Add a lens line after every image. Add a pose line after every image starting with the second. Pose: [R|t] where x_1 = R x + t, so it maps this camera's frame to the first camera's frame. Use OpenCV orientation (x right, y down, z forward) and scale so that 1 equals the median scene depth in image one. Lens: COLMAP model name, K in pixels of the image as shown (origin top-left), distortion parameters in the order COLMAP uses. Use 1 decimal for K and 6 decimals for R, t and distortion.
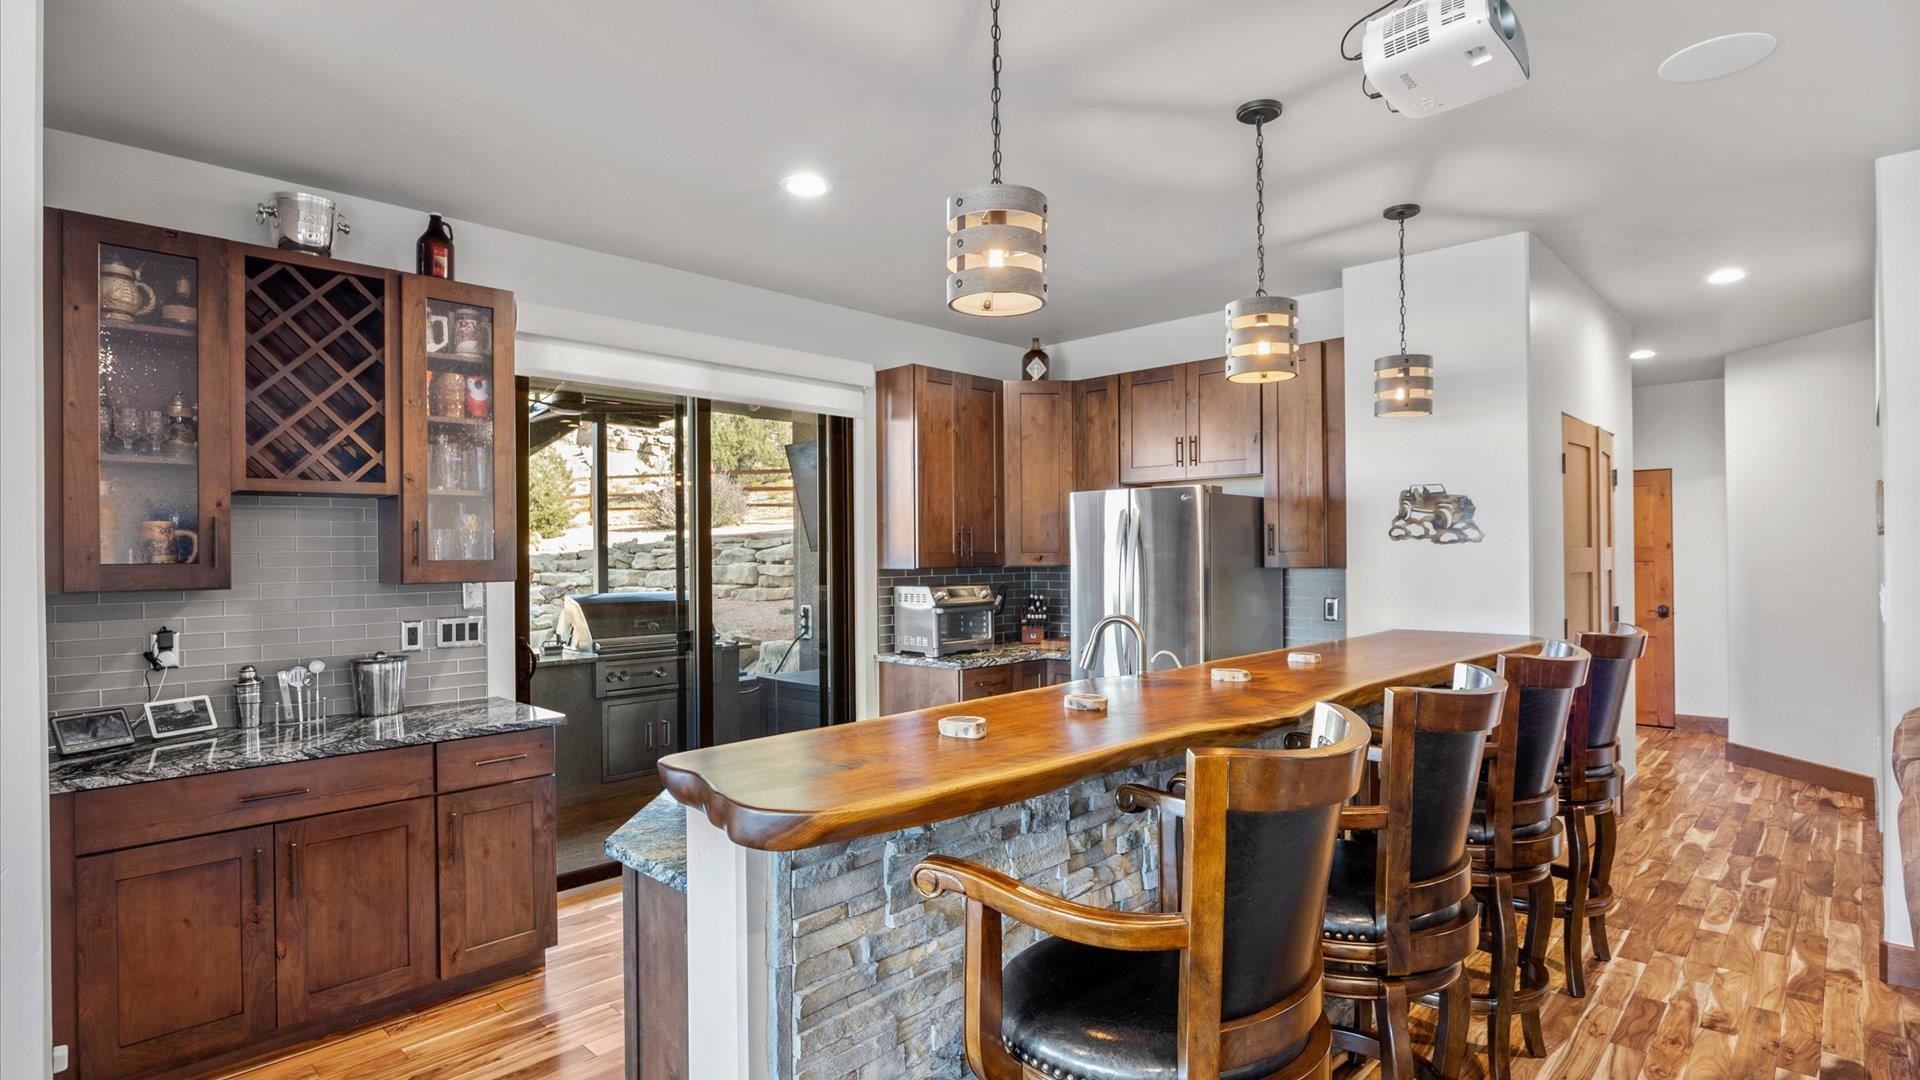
lens RADIAL K [[955.3, 0, 952.8], [0, 955.3, 542.0], [0, 0, 1]] dist [-0.002400, -0.000441]
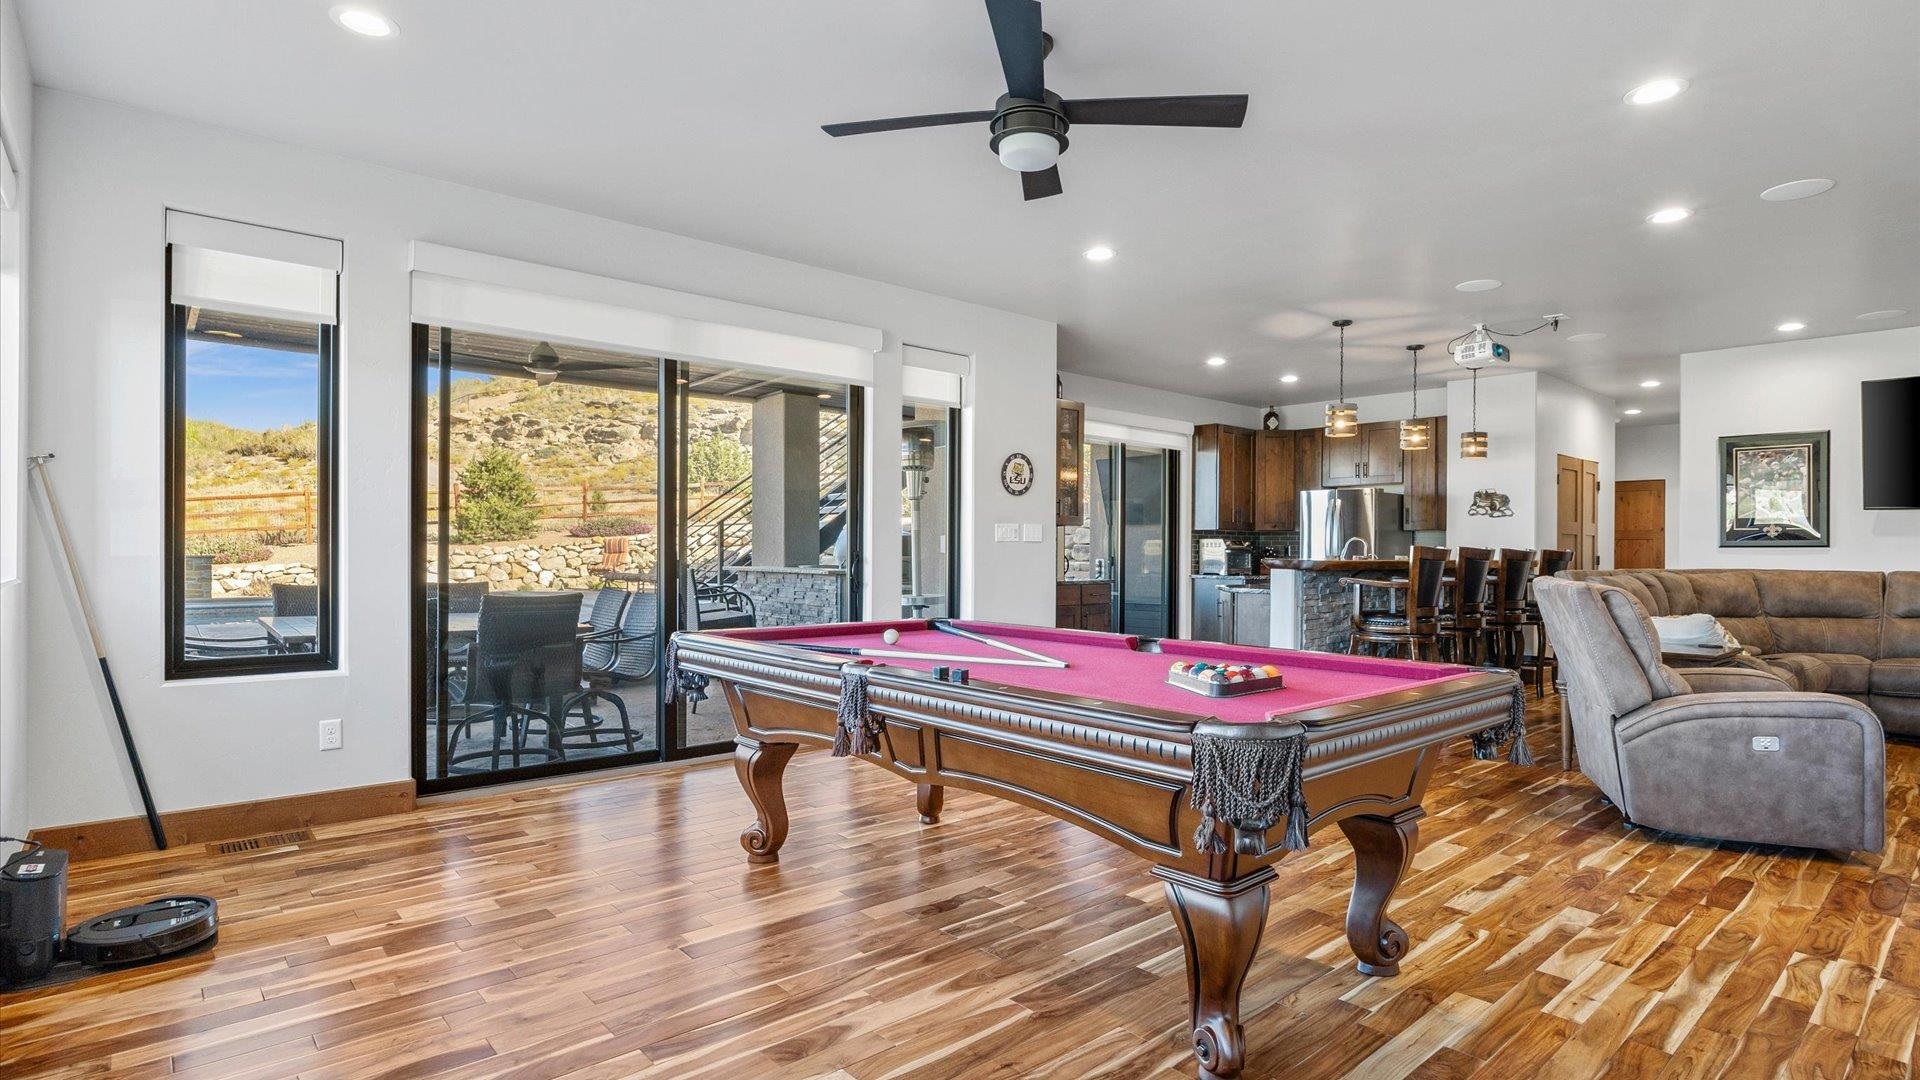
lens RADIAL K [[955.3, 0, 968.1], [0, 955.3, 543.4], [0, 0, 1]] dist [-0.002400, -0.000441]
pose [[0.997117, 0.014454, -0.074495, -0.397119], [-0.014000, 0.999880, 0.006609, 0.050455], [0.074582, -0.005547, 0.997199, -0.969868]]
